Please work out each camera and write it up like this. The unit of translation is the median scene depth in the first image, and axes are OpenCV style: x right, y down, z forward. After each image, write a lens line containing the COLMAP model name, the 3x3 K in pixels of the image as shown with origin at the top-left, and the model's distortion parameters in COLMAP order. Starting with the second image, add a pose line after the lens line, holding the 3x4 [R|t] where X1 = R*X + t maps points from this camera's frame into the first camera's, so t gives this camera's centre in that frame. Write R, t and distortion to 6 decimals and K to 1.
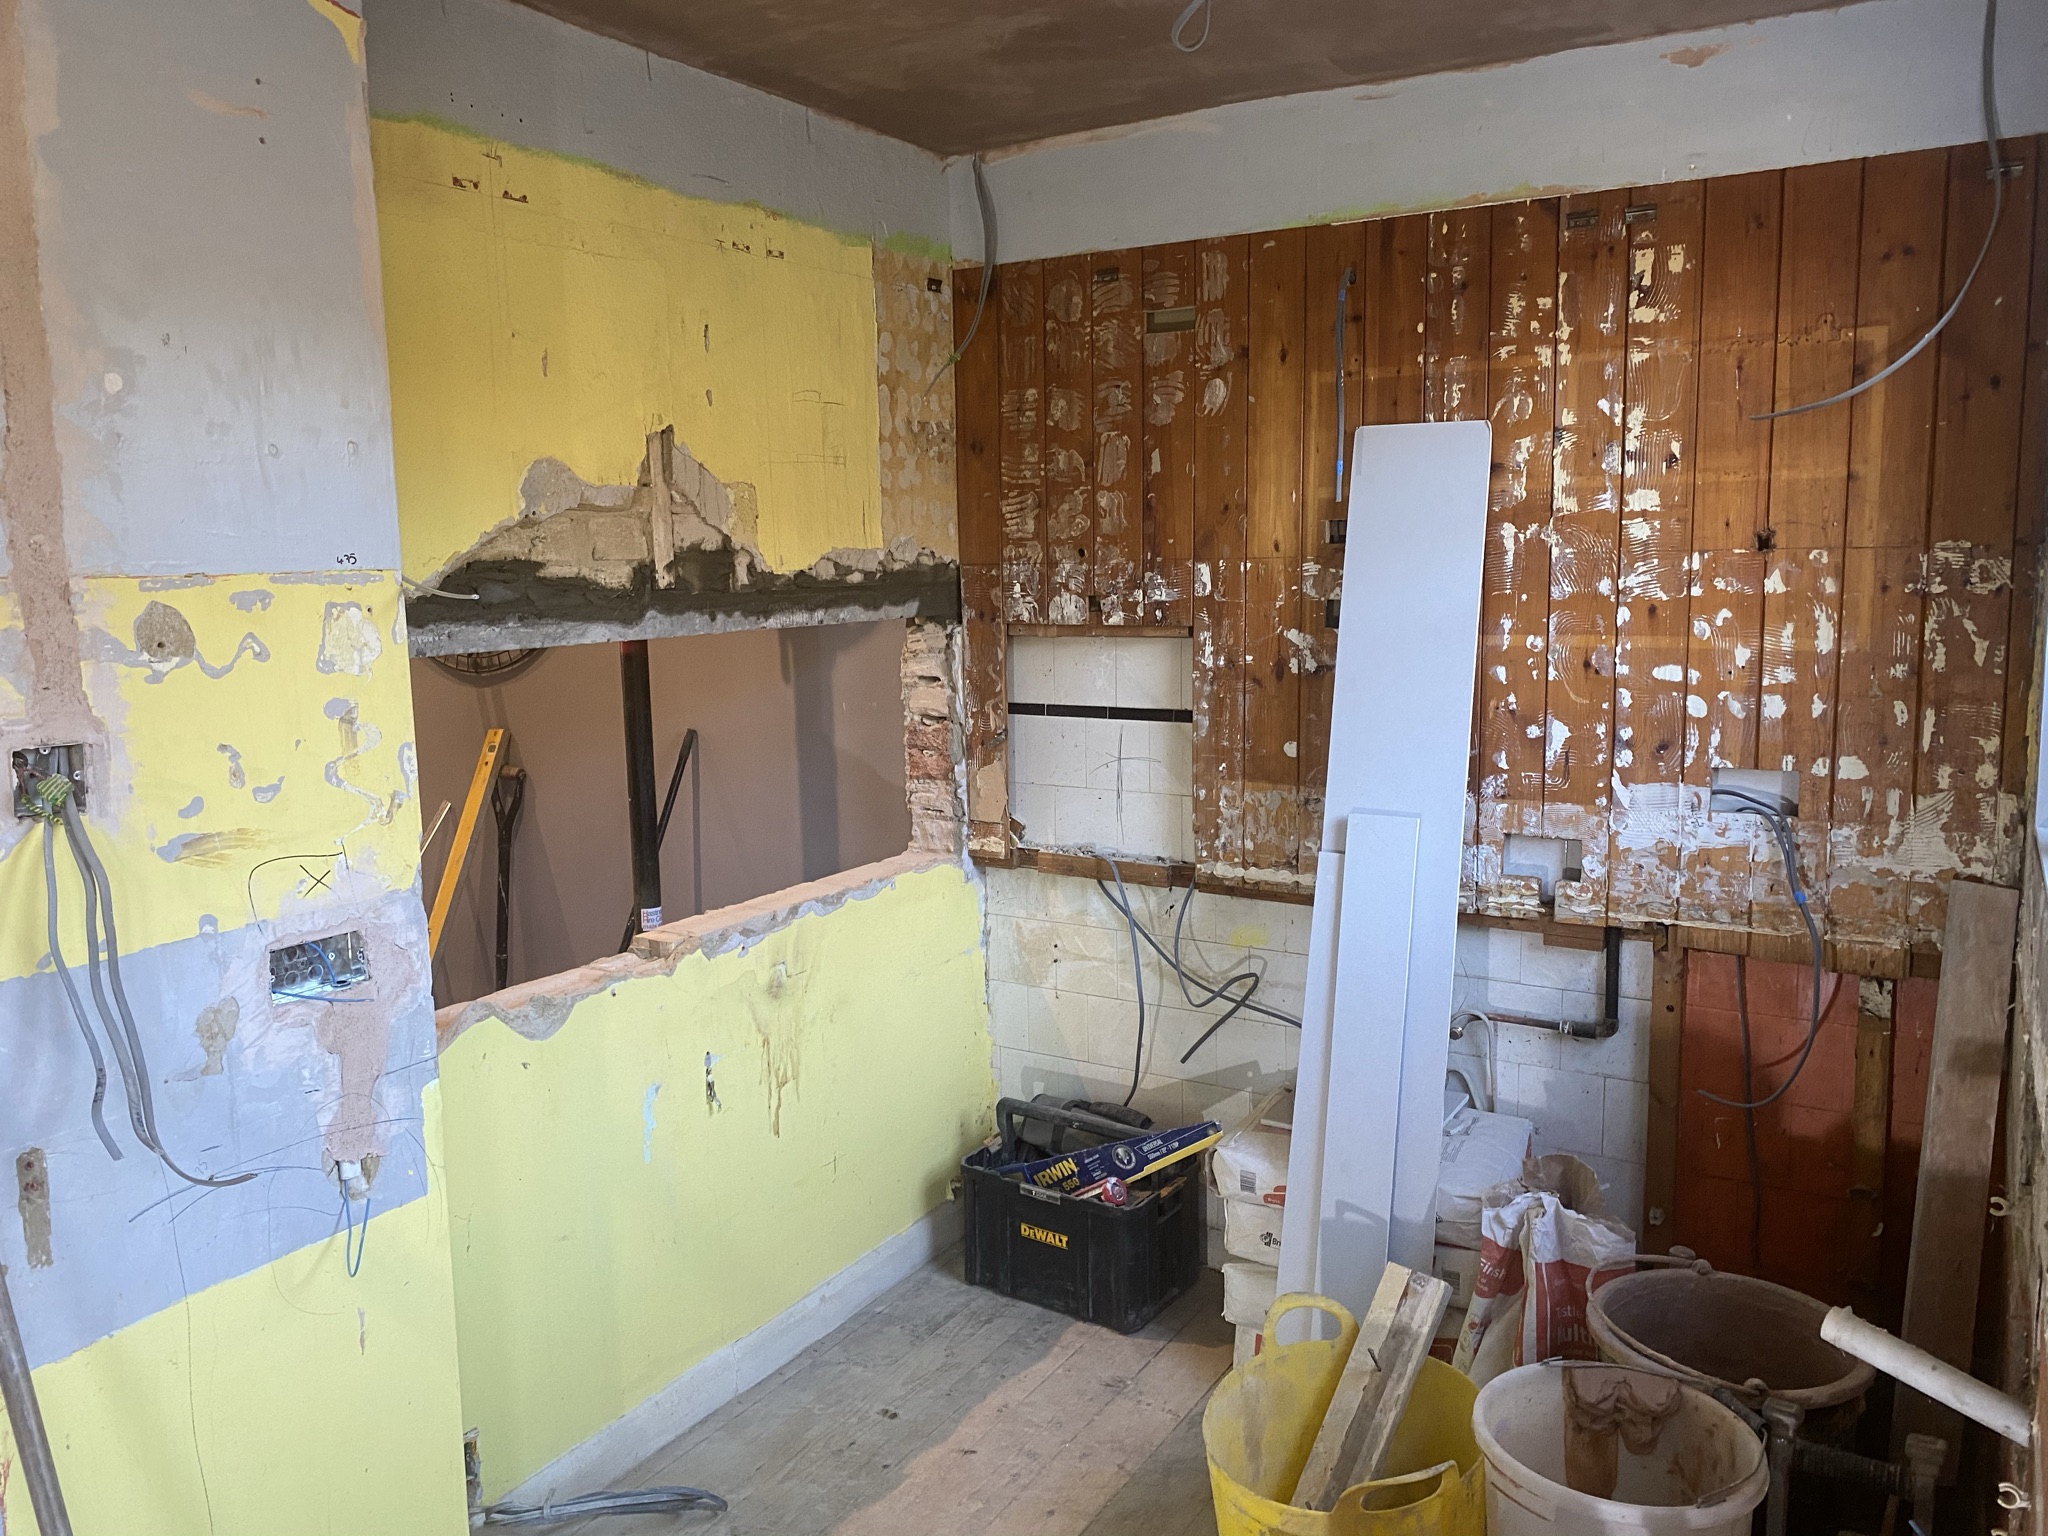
lens RADIAL K [[1560.0, 0, 1024.0], [0, 1560.0, 768.0], [0, 0, 1]] dist [0.000525, 0.000001]
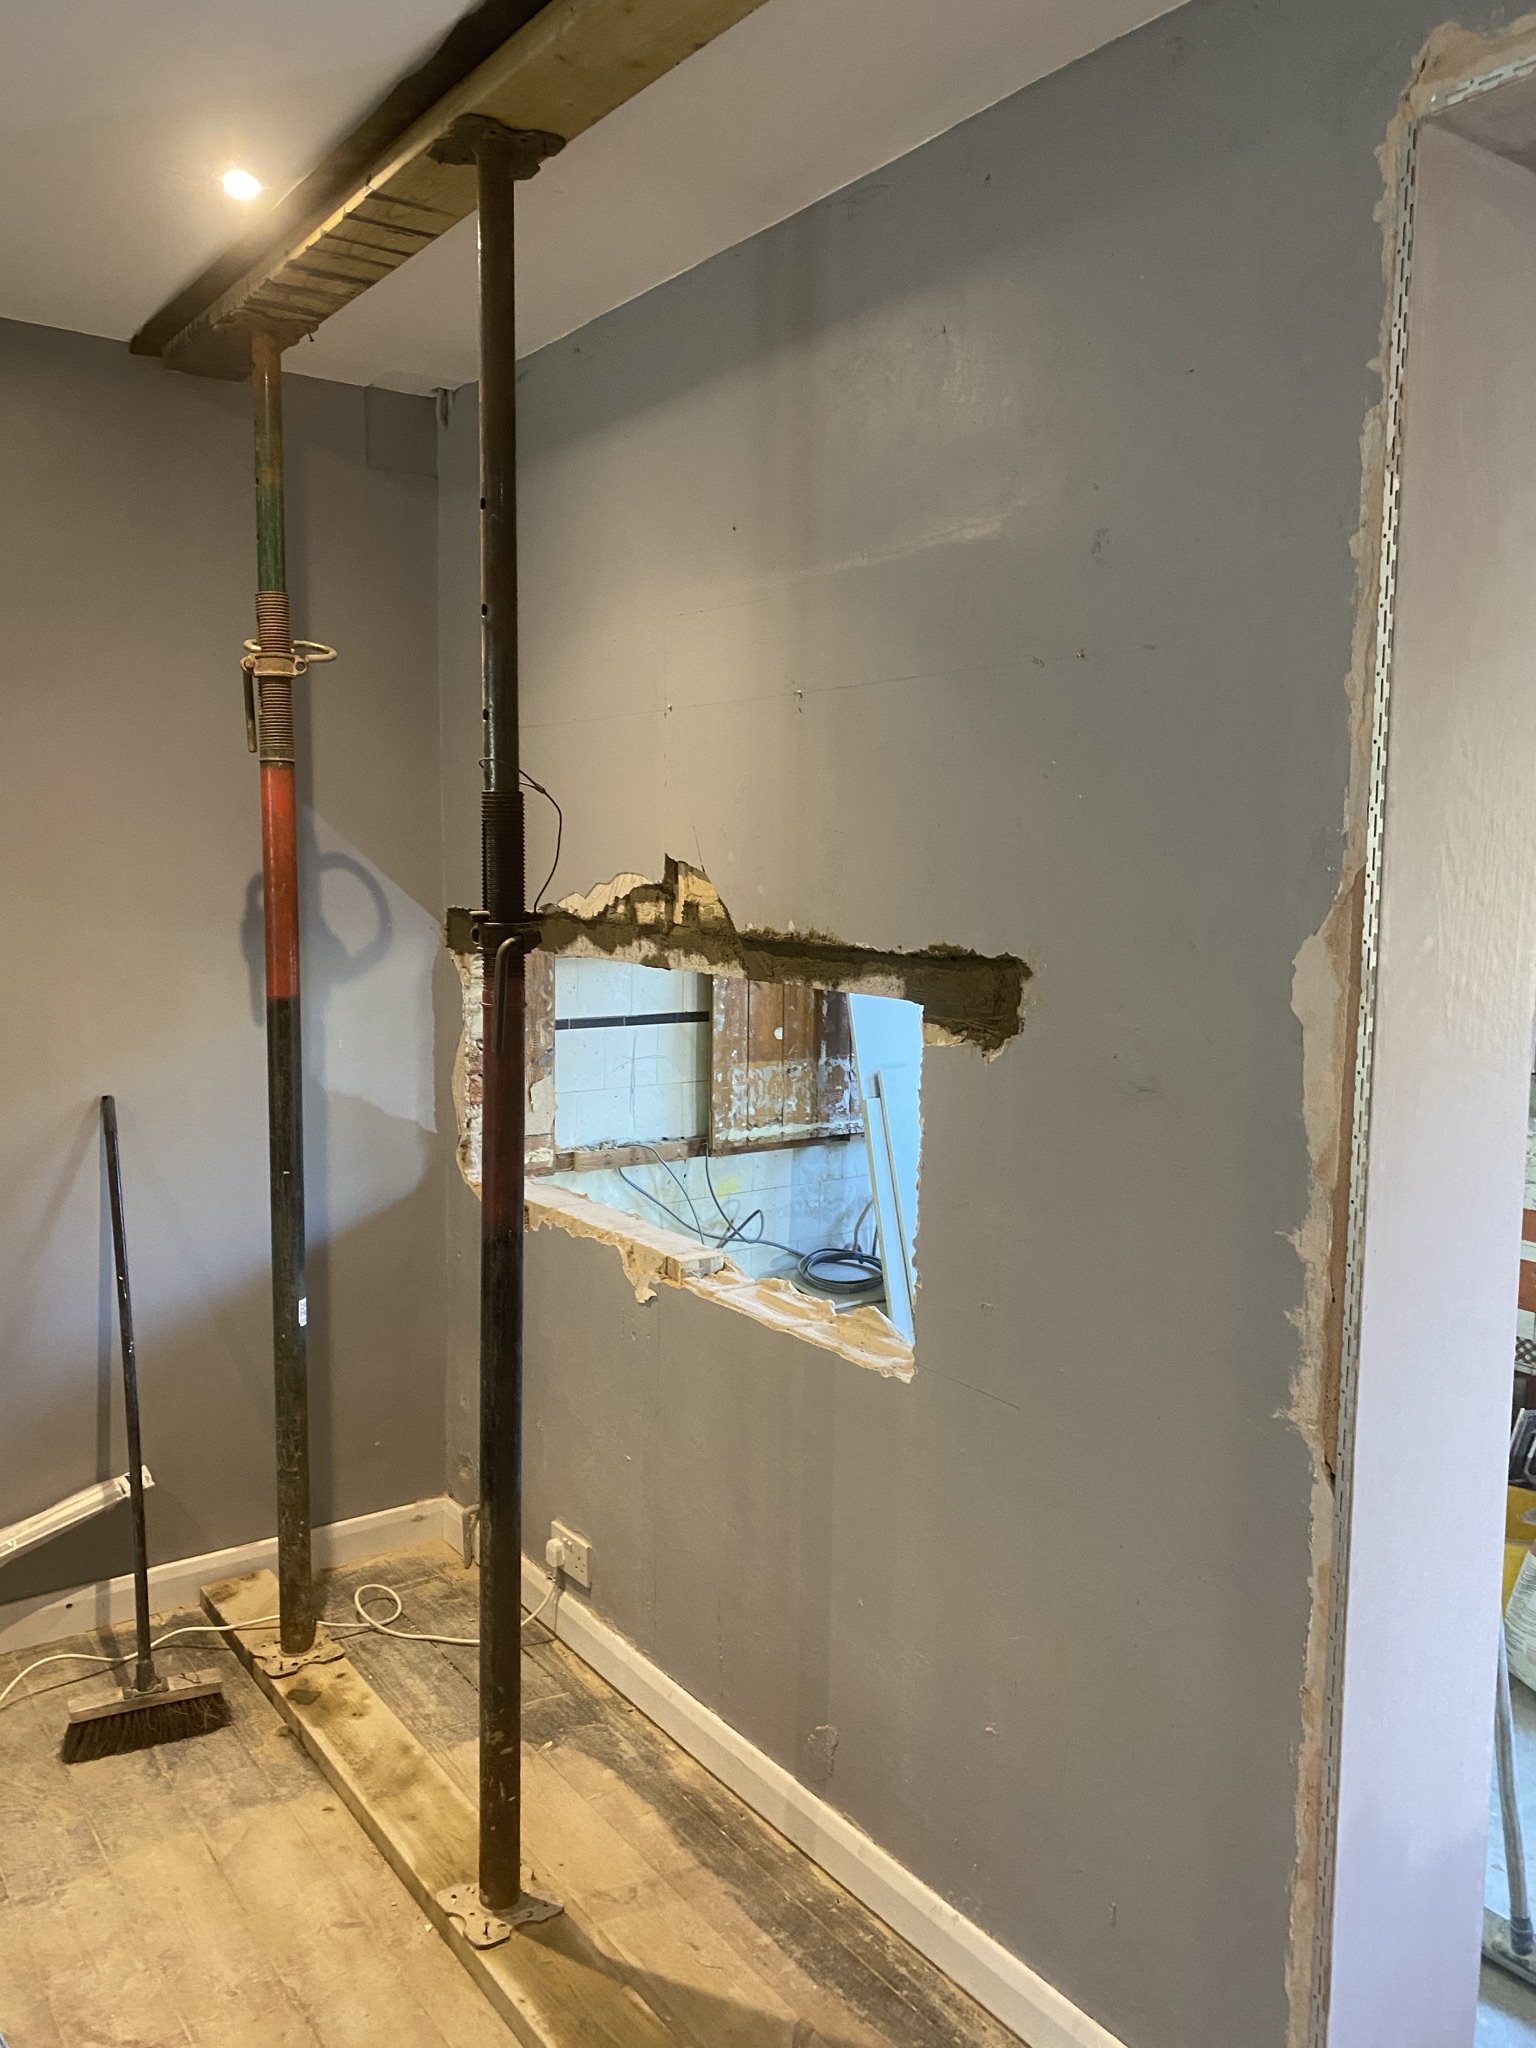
lens RADIAL K [[1560.0, 0, 768.0], [0, 1560.0, 1024.0], [0, 0, 1]] dist [0.000525, 0.000001]
pose [[0.376940, -0.081959, 0.922605, -1.030138], [0.102095, 0.993684, 0.046561, -0.080748], [-0.920594, 0.076643, 0.382927, 0.484169]]
